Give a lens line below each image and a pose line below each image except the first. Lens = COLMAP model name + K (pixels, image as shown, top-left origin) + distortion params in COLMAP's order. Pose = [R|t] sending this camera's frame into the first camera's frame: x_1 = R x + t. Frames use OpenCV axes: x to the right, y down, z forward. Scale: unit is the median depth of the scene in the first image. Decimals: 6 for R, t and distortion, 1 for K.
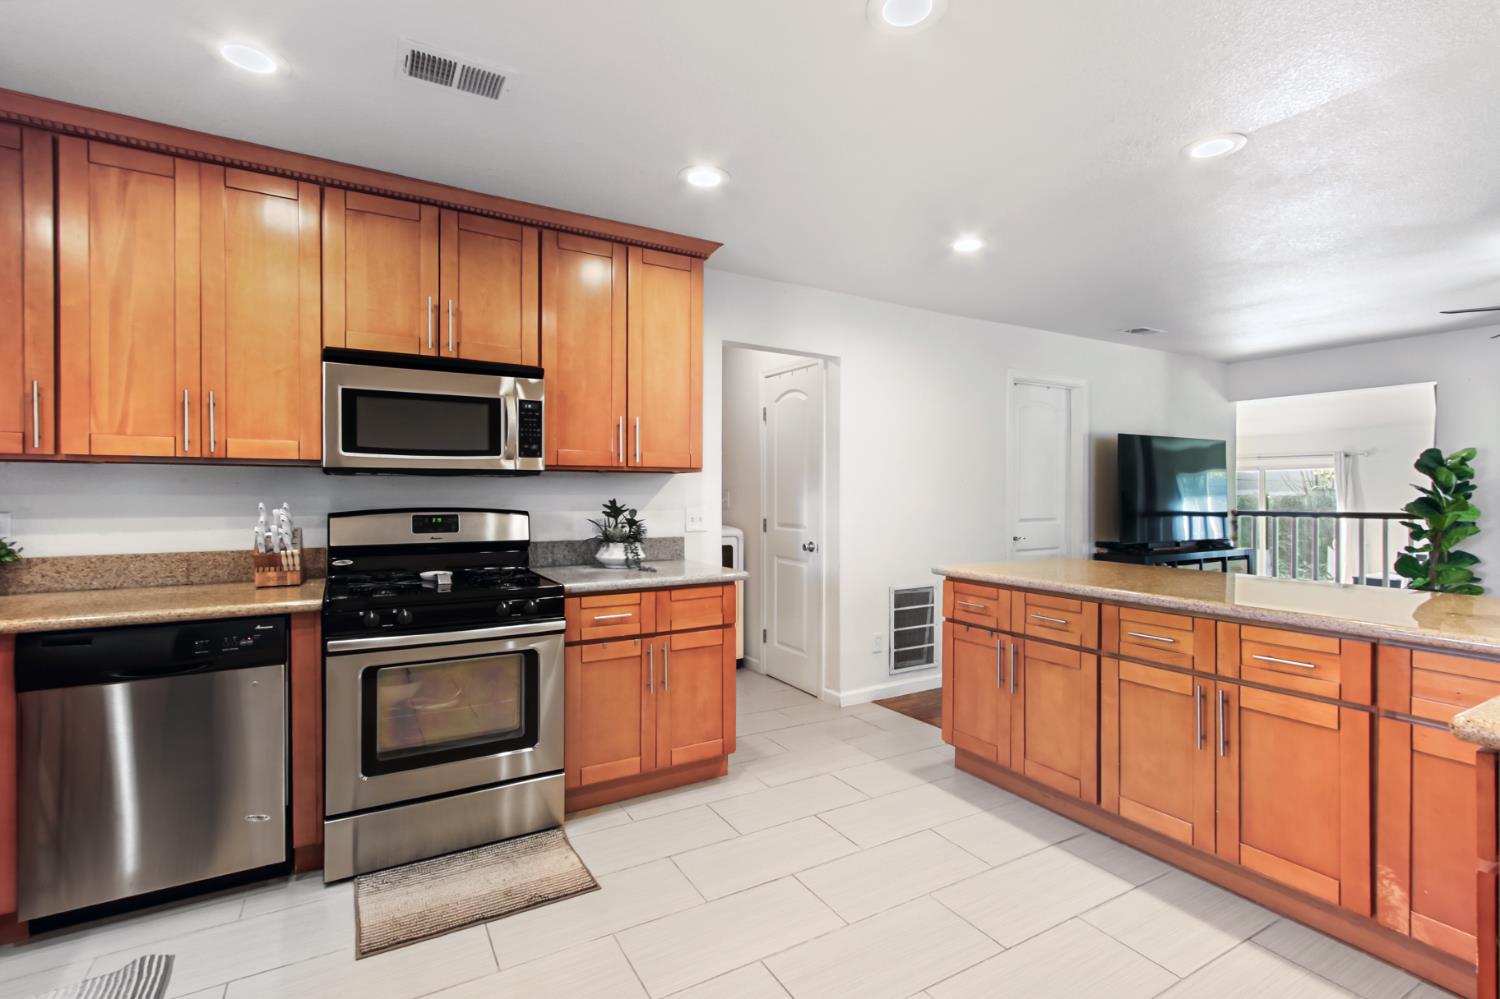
lens RADIAL K [[691.4, 0, 748.3], [0, 691.4, 497.6], [0, 0, 1]] dist [0.000076, 0.006389]
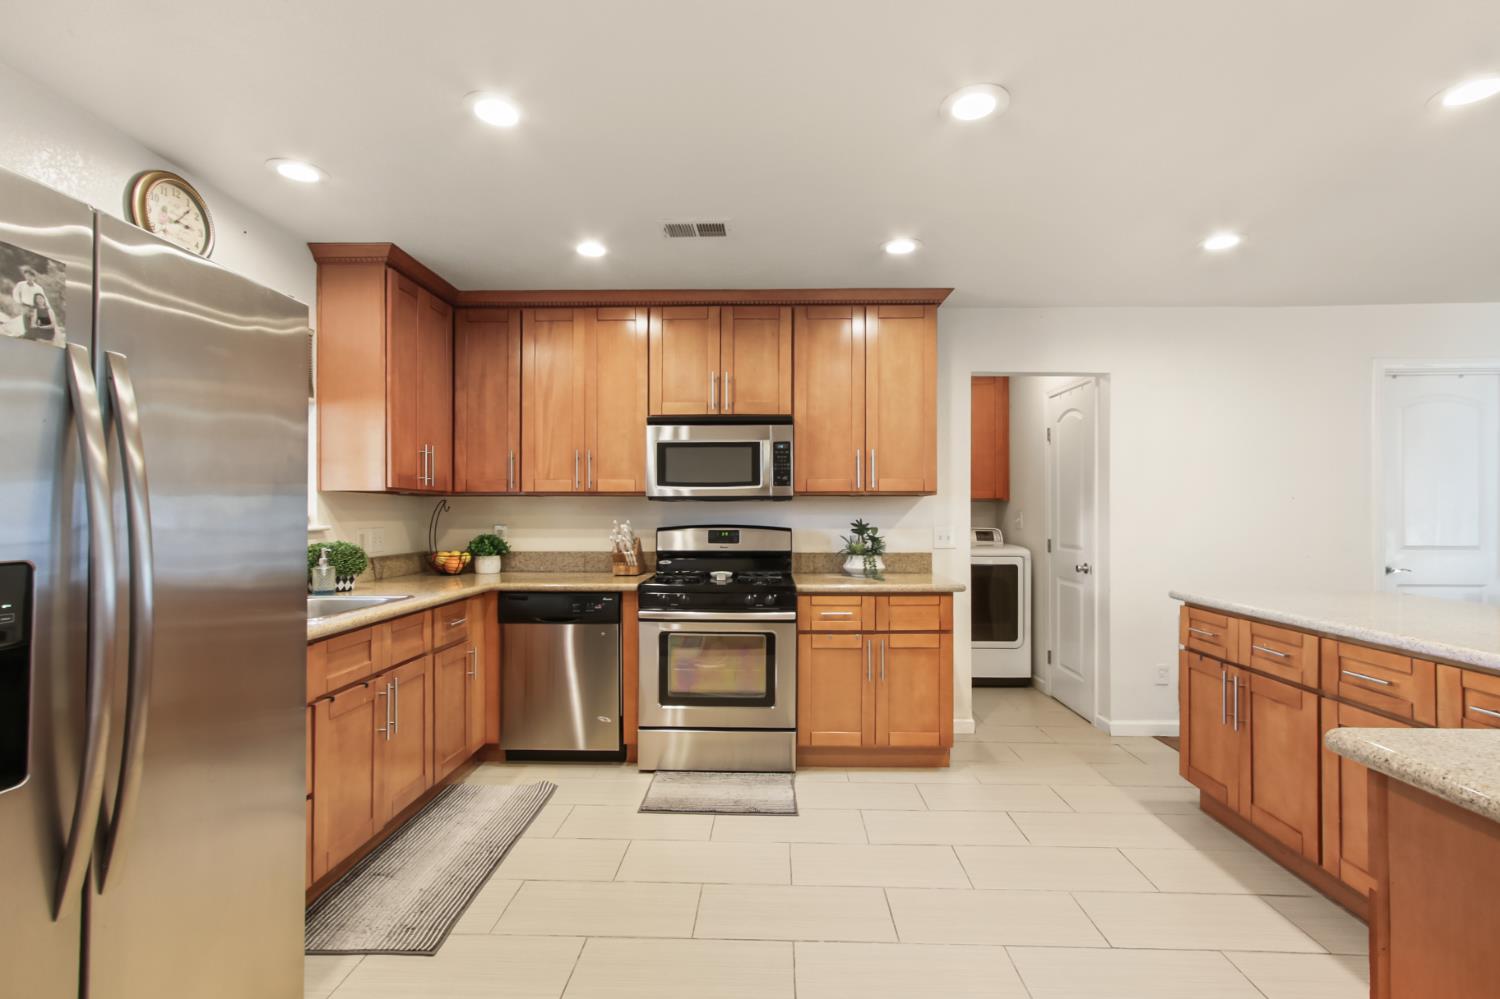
lens RADIAL K [[695.4, 0, 750.5], [0, 695.4, 514.9], [0, 0, 1]] dist [0.002776, 0.000925]
pose [[0.847892, -0.000328, -0.530168, 0.340498], [-0.002378, 0.999987, -0.004422, 0.001432], [0.530163, 0.005010, 0.847881, -0.138954]]
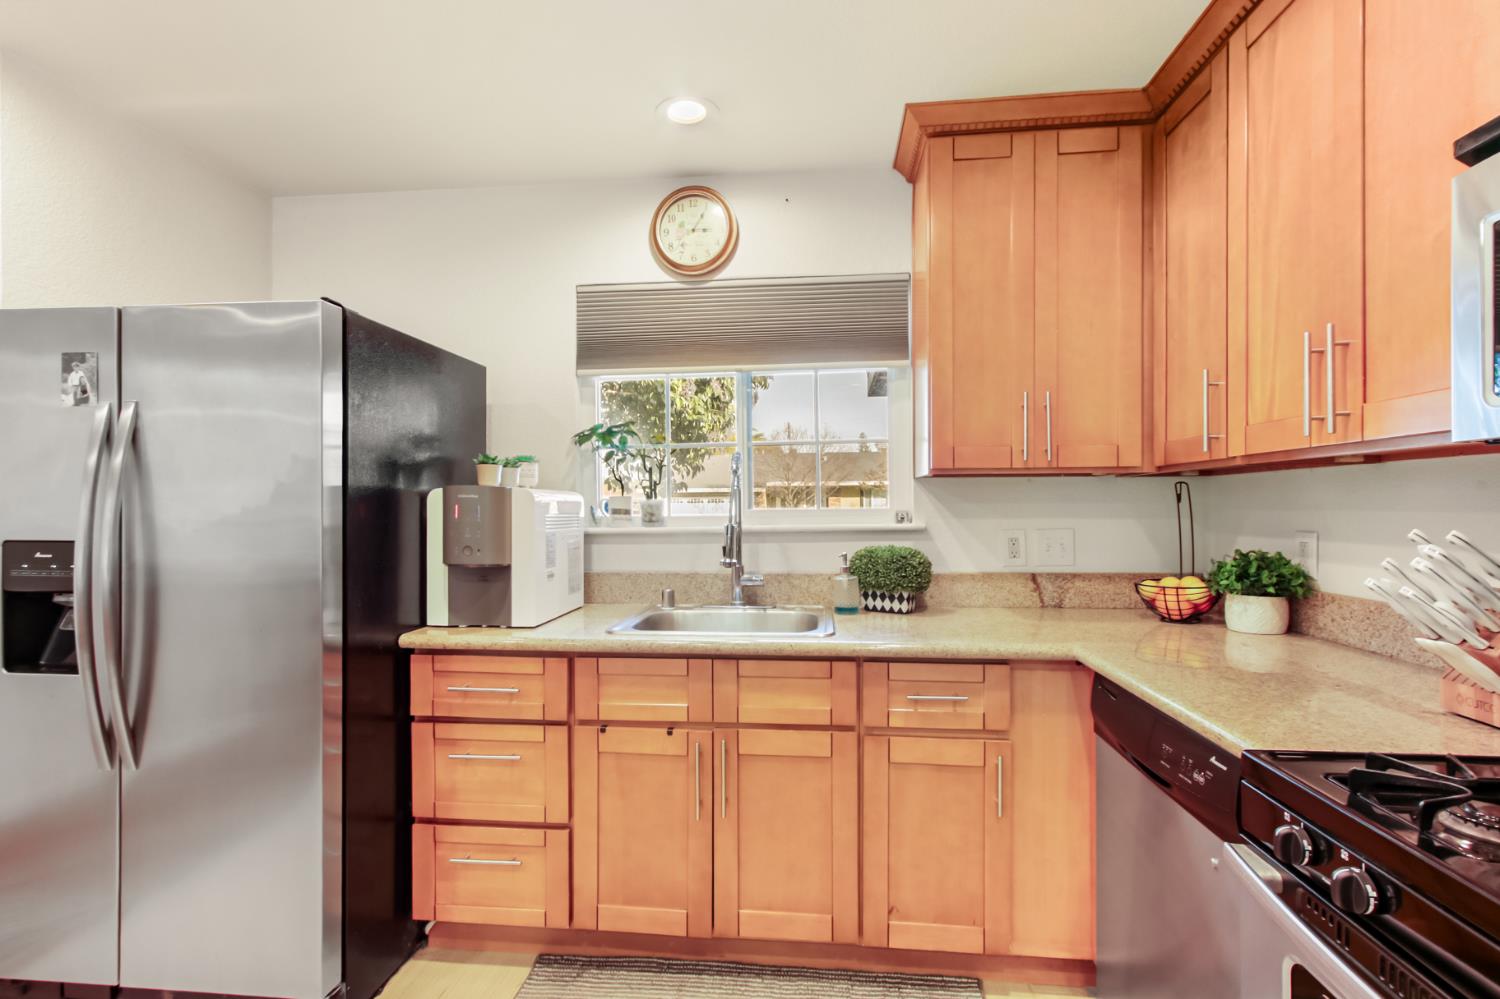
lens RADIAL K [[688.5, 0, 749.1], [0, 688.5, 507.7], [0, 0, 1]] dist [0.000123, 0.000209]
pose [[-0.590809, 0.001208, -0.806810, -0.053965], [-0.002255, 0.999993, 0.003148, -0.006726], [0.806808, 0.003680, -0.590802, 0.834847]]
